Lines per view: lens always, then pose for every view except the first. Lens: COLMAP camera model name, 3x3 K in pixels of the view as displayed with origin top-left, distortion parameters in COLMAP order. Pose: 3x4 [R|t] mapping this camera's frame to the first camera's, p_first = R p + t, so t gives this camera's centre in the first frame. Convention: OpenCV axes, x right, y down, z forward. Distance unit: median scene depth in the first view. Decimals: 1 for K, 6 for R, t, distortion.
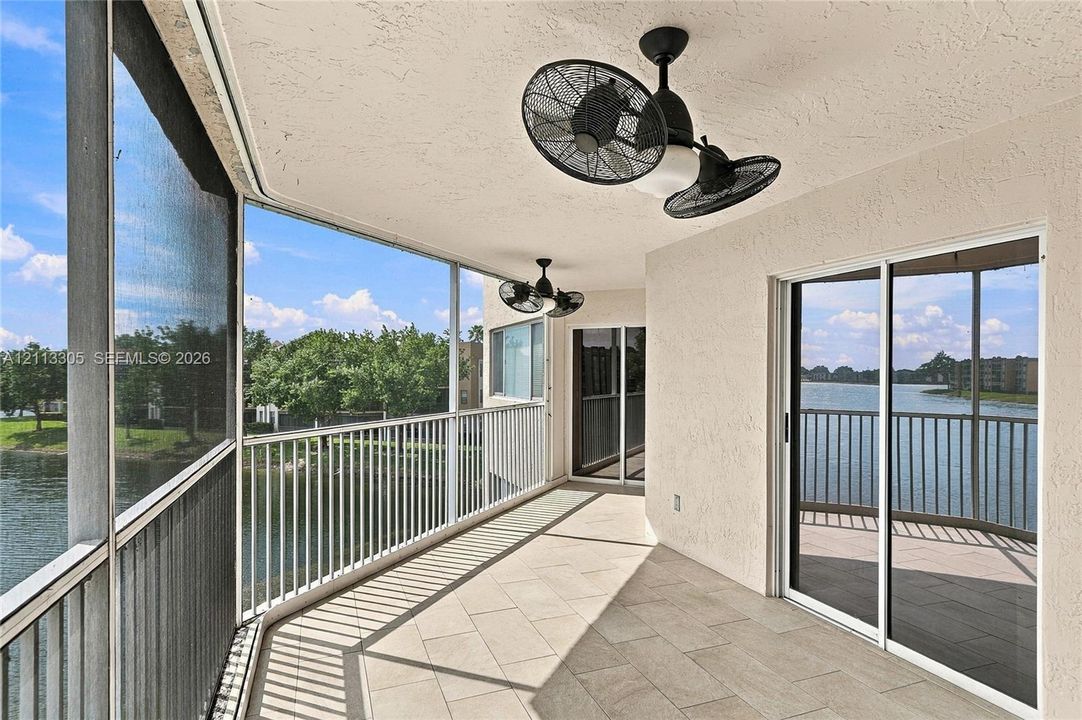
lens RADIAL K [[568.9, 0, 575.7], [0, 568.9, 370.9], [0, 0, 1]] dist [0.001882, -0.000107]
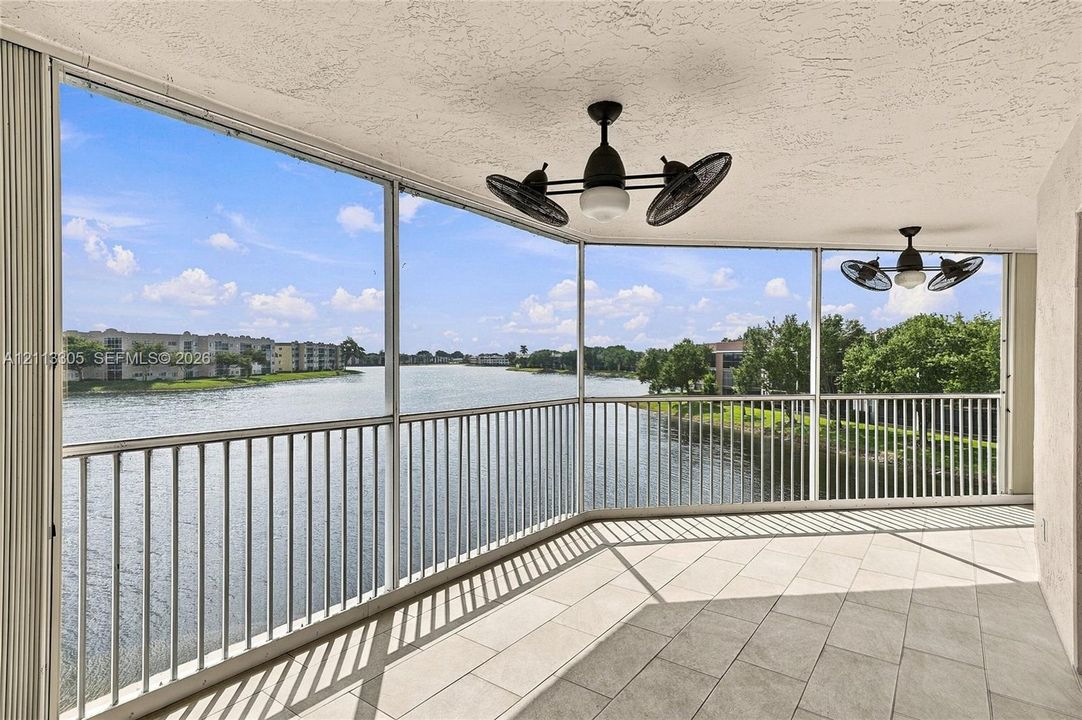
lens RADIAL K [[568.9, 0, 546.4], [0, 568.9, 360.6], [0, 0, 1]] dist [0.001882, -0.000107]
pose [[0.530442, 0.002726, -0.847717, 0.395128], [-0.000264, 0.999995, 0.003051, 0.008039], [0.847721, -0.001395, 0.530440, 0.049260]]
